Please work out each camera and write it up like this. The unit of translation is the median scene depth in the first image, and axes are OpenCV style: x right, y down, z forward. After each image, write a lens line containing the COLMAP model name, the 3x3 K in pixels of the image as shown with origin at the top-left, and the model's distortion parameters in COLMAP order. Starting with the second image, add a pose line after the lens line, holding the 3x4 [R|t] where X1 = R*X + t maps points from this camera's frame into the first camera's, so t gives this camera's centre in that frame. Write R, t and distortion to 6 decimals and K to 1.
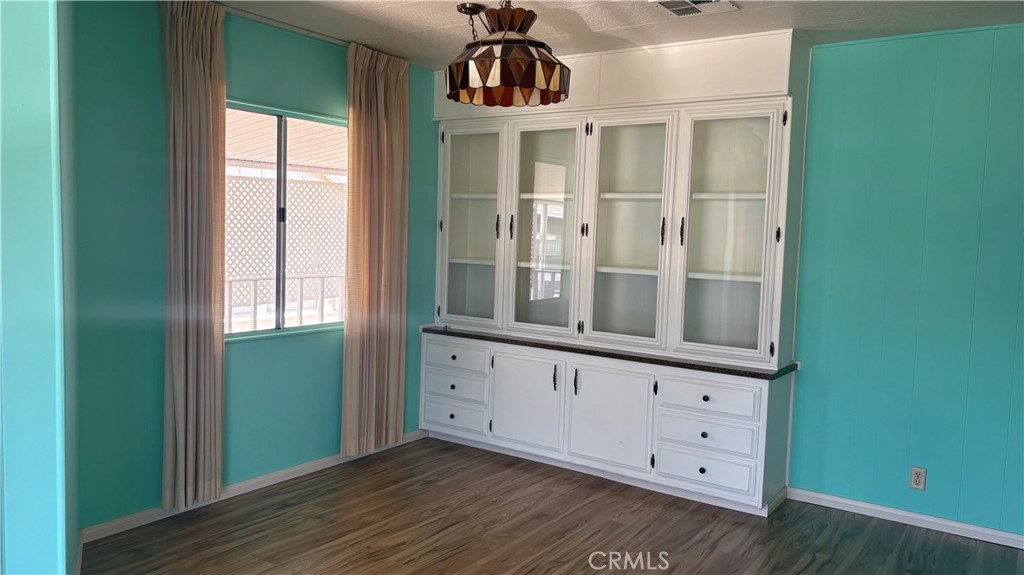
lens RADIAL K [[766.1, 0, 516.1], [0, 766.1, 284.3], [0, 0, 1]] dist [0.035265, 0.006316]
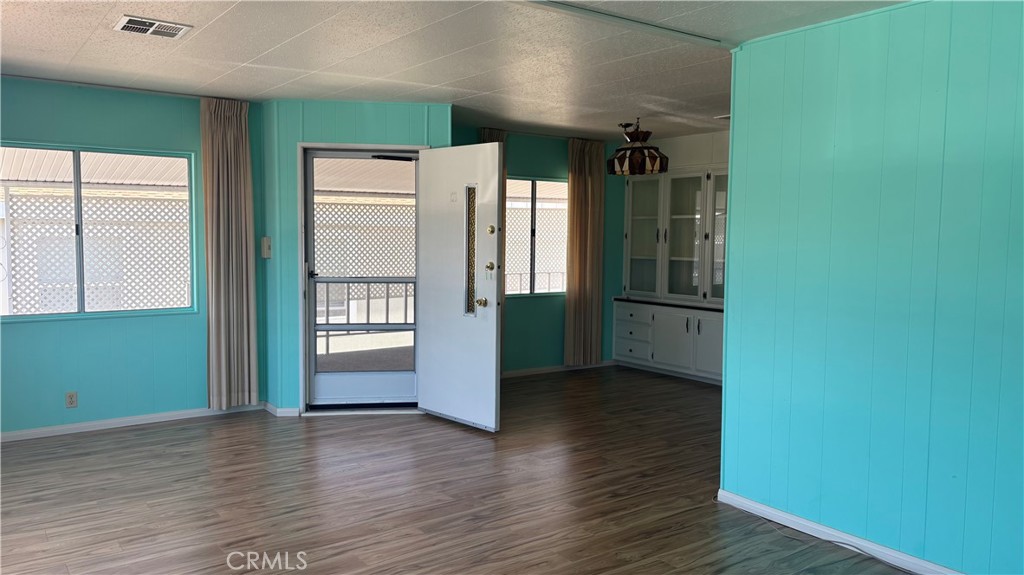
lens RADIAL K [[766.1, 0, 508.8], [0, 766.1, 285.2], [0, 0, 1]] dist [0.035265, 0.006316]
pose [[0.945916, 0.001598, -0.324409, 0.222230], [-0.008013, 0.999798, -0.018438, 0.068164], [0.324314, 0.020040, 0.945737, -0.710676]]
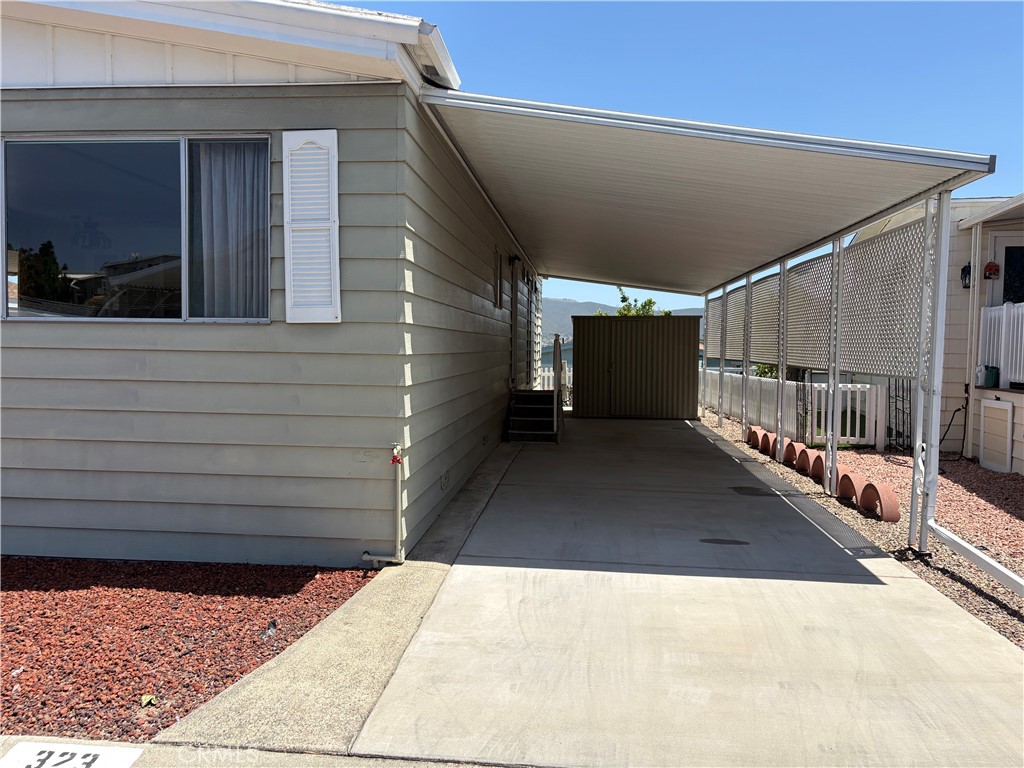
lens RADIAL K [[771.9, 0, 510.6], [0, 771.9, 383.1], [0, 0, 1]] dist [0.022523, -0.015813]
pose [[0.870226, -0.049774, 0.490132, -0.069301], [0.059439, 0.998223, -0.004162, 0.301251], [-0.489054, 0.032755, 0.871638, -1.822457]]
